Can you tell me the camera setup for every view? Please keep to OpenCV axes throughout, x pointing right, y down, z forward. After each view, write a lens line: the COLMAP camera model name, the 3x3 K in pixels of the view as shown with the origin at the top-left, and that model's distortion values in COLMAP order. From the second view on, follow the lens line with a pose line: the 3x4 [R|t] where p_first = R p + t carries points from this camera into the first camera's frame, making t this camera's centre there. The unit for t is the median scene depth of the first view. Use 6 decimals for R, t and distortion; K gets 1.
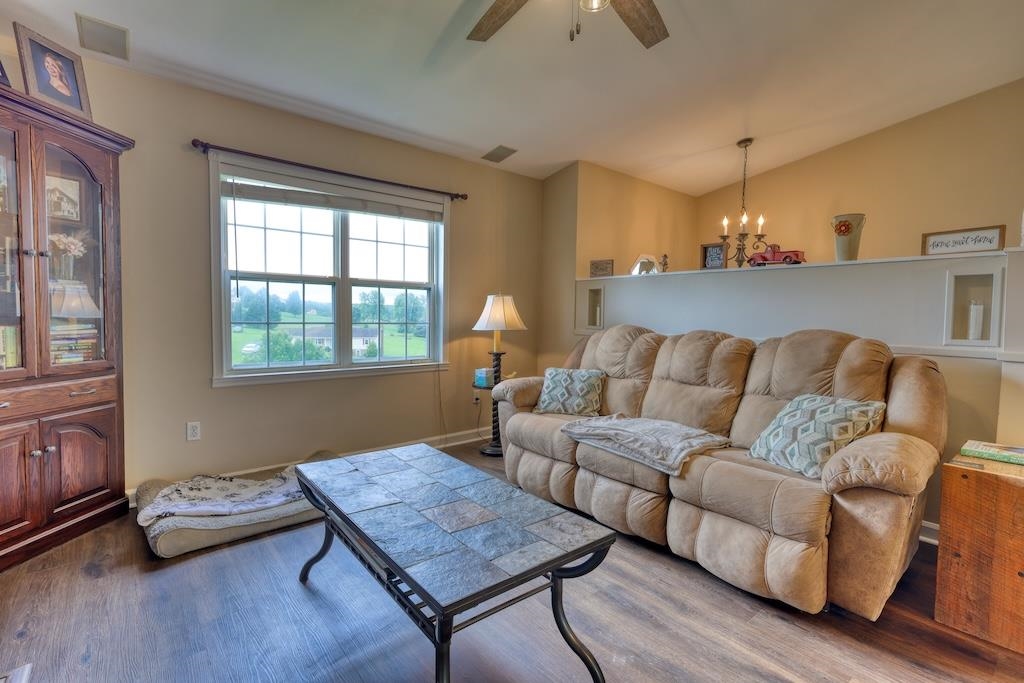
lens RADIAL K [[473.7, 0, 517.6], [0, 473.7, 338.3], [0, 0, 1]] dist [0.003061, -0.001155]
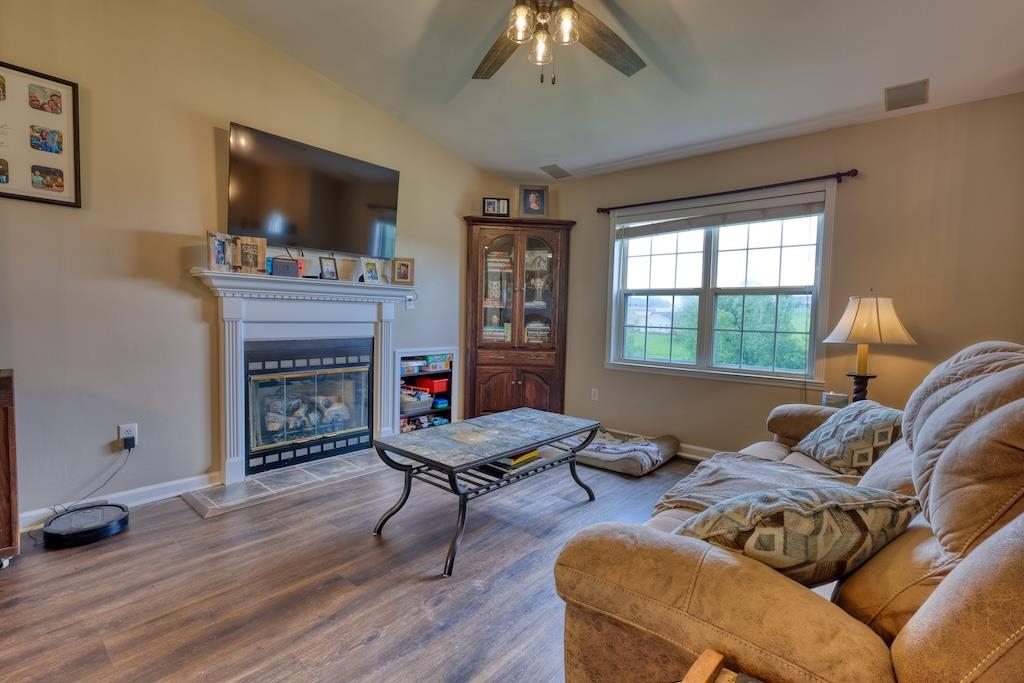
lens RADIAL K [[473.7, 0, 512.0], [0, 473.7, 340.2], [0, 0, 1]] dist [0.003061, -0.001155]
pose [[0.160488, 0.038626, -0.986282, 0.652631], [-0.074464, 0.996860, 0.026923, -0.002992], [0.984225, 0.069122, 0.162860, 0.381061]]
